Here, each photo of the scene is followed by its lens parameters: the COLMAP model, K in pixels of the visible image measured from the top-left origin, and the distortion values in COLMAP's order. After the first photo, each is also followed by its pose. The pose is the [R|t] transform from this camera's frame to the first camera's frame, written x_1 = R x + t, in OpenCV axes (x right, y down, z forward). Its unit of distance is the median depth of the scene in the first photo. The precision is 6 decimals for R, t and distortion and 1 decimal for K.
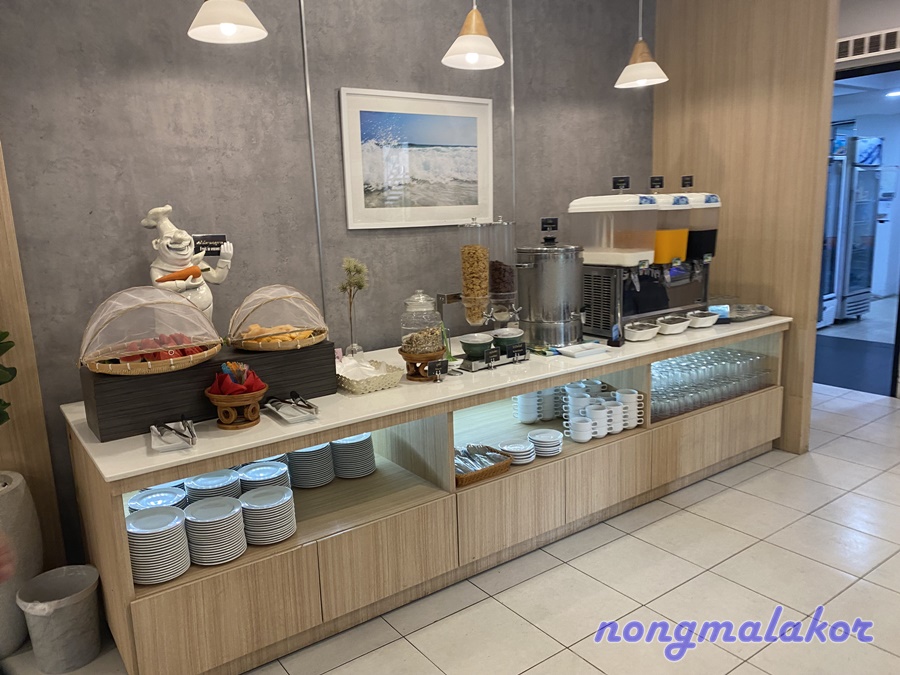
lens RADIAL K [[687.0, 0, 445.6], [0, 687.0, 334.9], [0, 0, 1]] dist [0.022800, -0.015756]
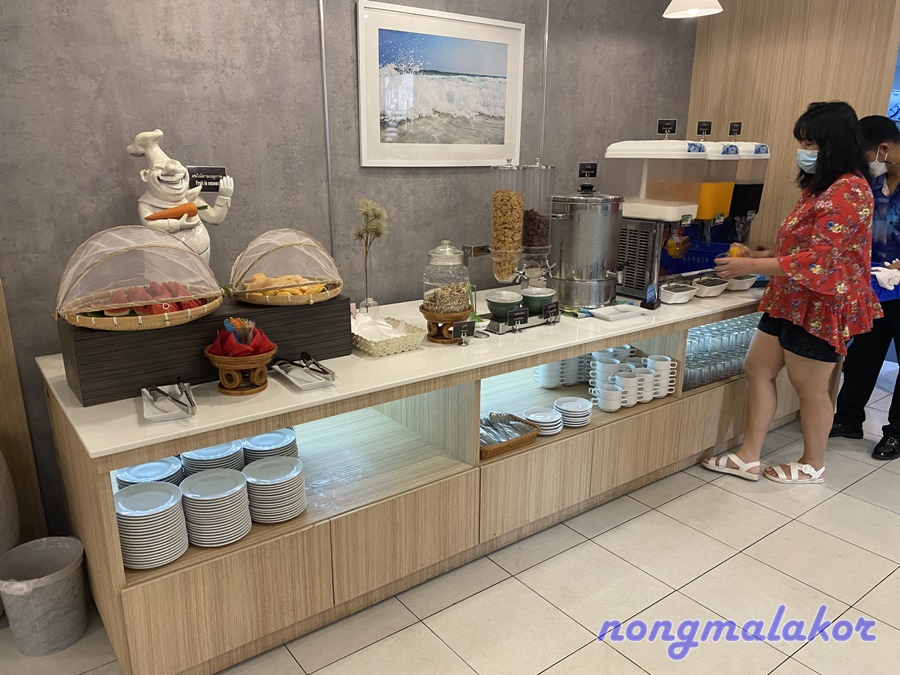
lens RADIAL K [[687.0, 0, 454.3], [0, 687.0, 344.6], [0, 0, 1]] dist [0.022800, -0.015756]
pose [[0.998818, 0.033271, 0.035437, -0.051905], [-0.036548, 0.994686, 0.096253, -0.016821], [-0.032046, -0.097434, 0.994726, 0.099655]]
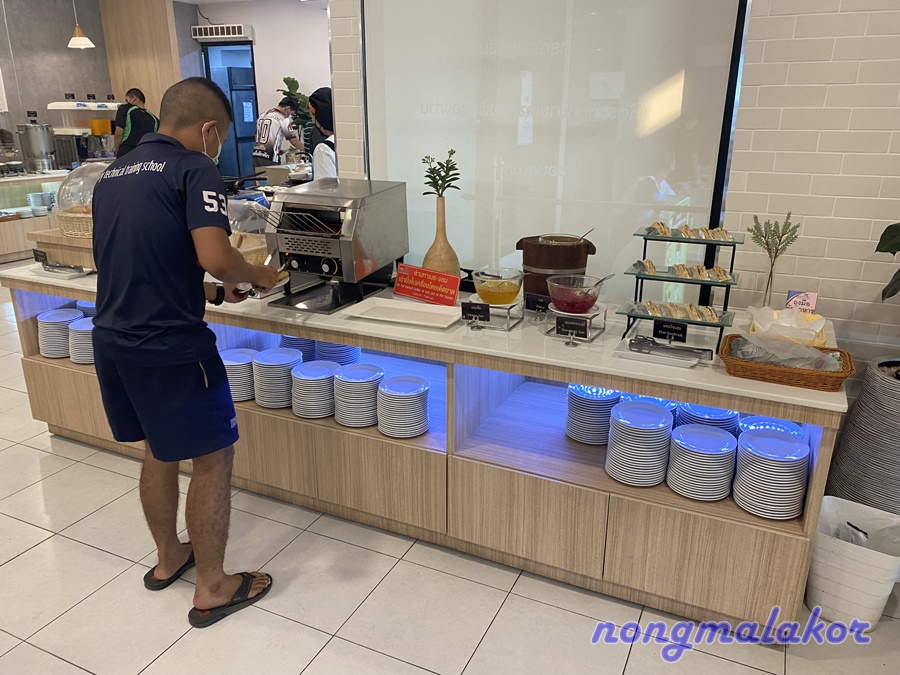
lens RADIAL K [[687.0, 0, 449.1], [0, 687.0, 339.5], [0, 0, 1]] dist [0.022800, -0.015756]
pose [[0.877878, -0.109077, 0.466297, 0.234125], [0.048048, 0.988863, 0.140858, 0.336797], [-0.476468, -0.101252, 0.873342, -1.813200]]
